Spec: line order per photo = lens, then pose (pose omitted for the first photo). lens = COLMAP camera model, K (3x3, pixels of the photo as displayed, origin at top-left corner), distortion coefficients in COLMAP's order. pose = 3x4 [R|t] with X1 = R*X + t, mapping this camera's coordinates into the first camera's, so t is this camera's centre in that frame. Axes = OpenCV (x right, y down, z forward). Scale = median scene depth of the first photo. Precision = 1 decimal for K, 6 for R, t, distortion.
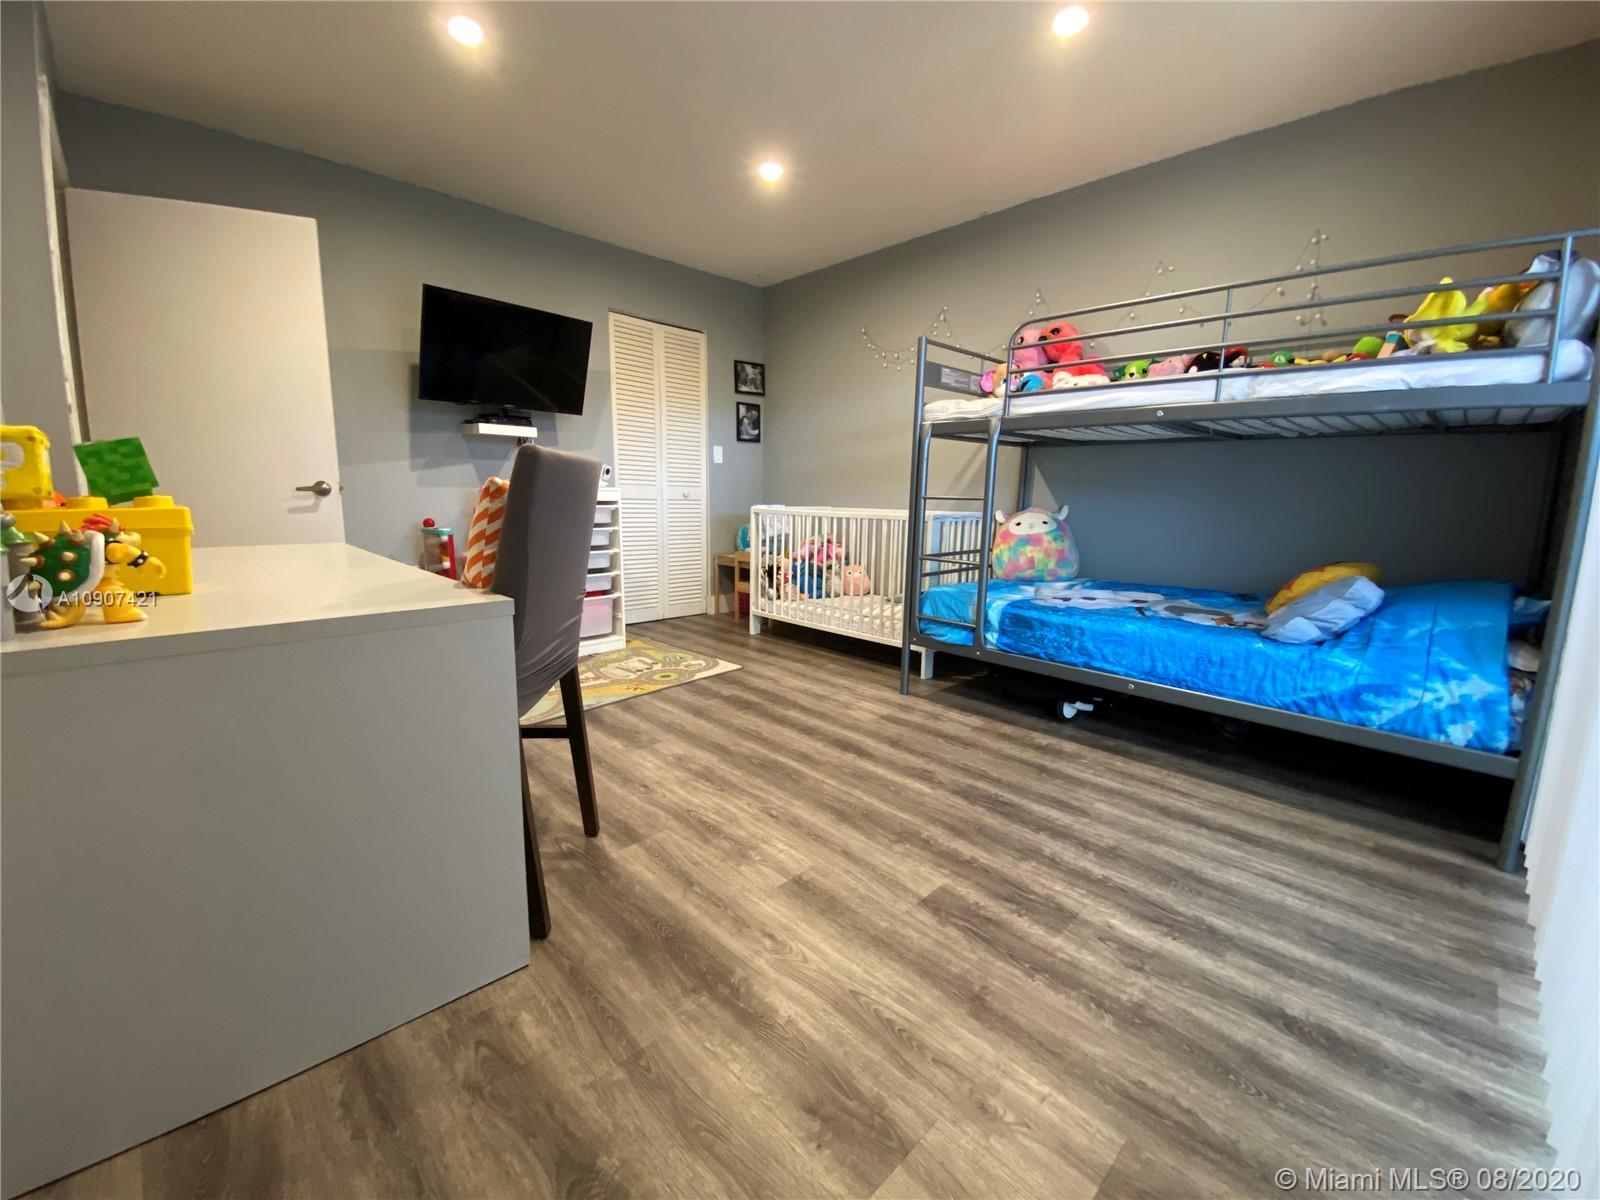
lens RADIAL K [[642.0, 0, 800.0], [0, 642.0, 600.0], [0, 0, 1]] dist [0.022494, -0.000058]
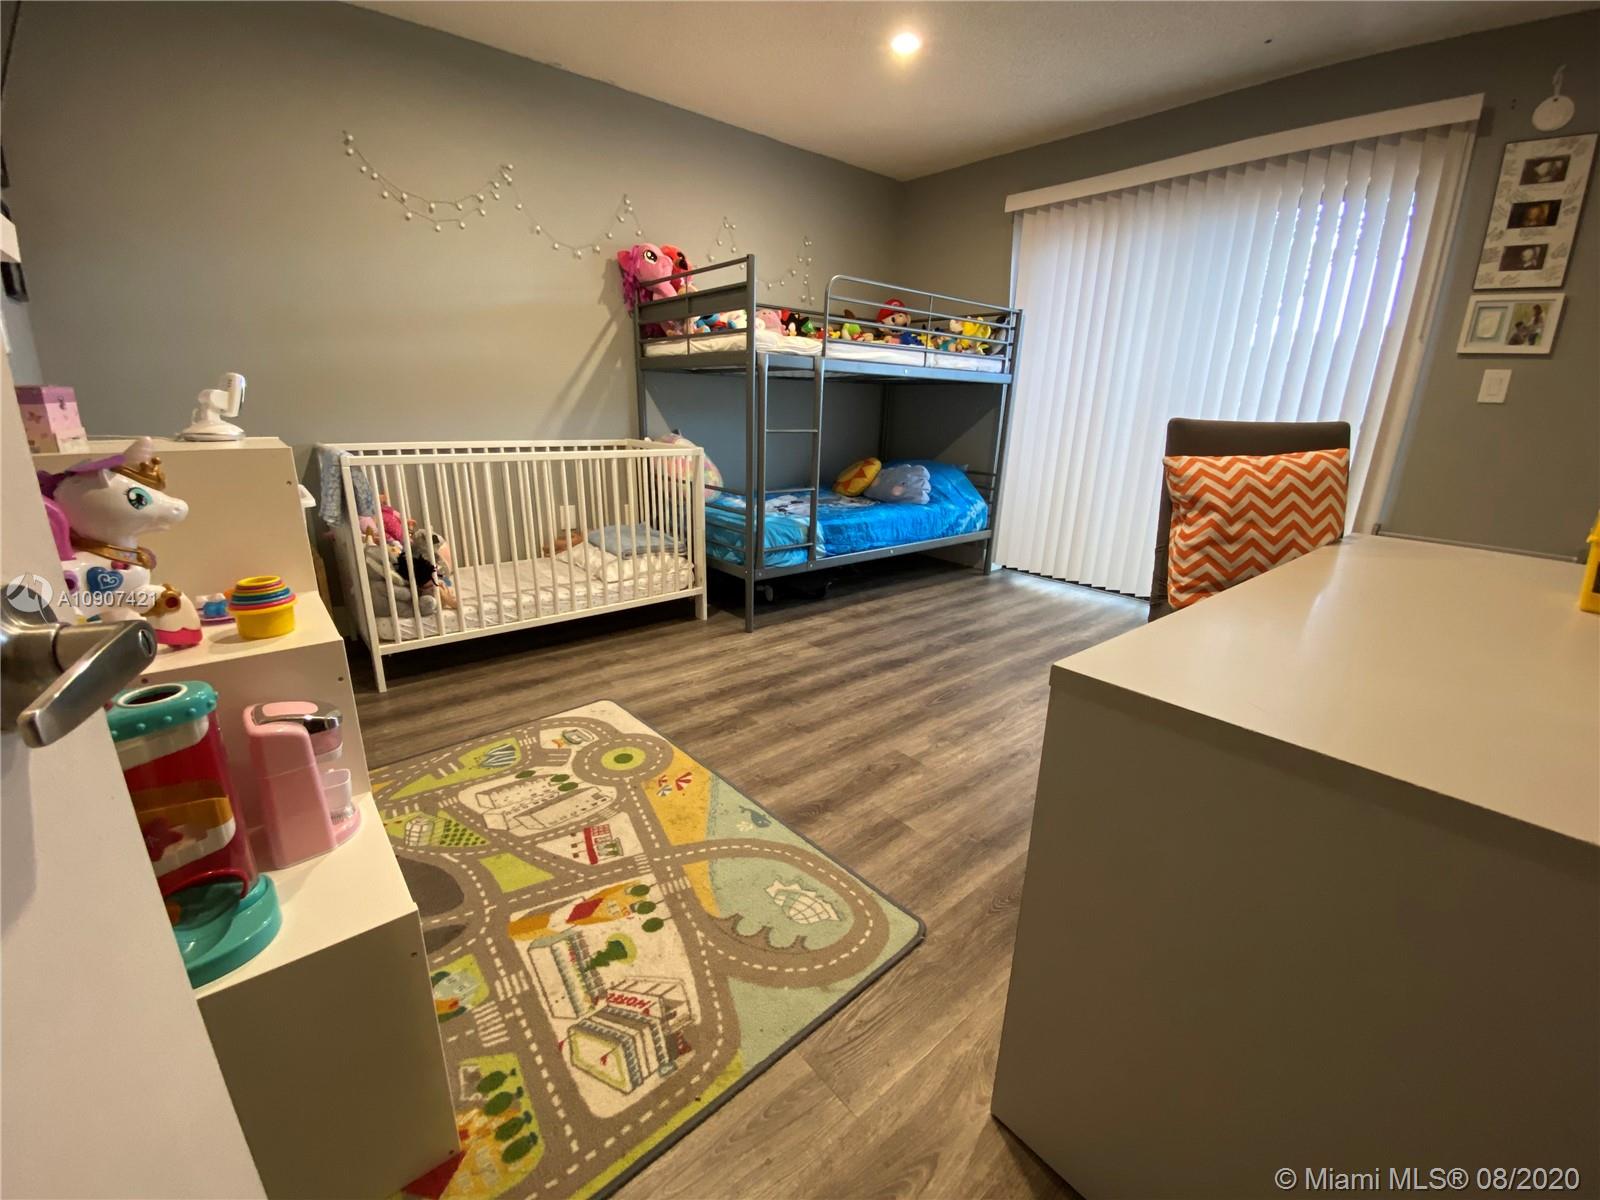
lens RADIAL K [[650.8, 0, 793.3], [0, 650.8, 597.9], [0, 0, 1]] dist [0.020057, -0.023647]
pose [[0.072049, -0.303853, 0.949991, -0.837571], [0.141254, 0.945975, 0.291855, -0.204323], [-0.987348, 0.113162, 0.111076, 0.870905]]
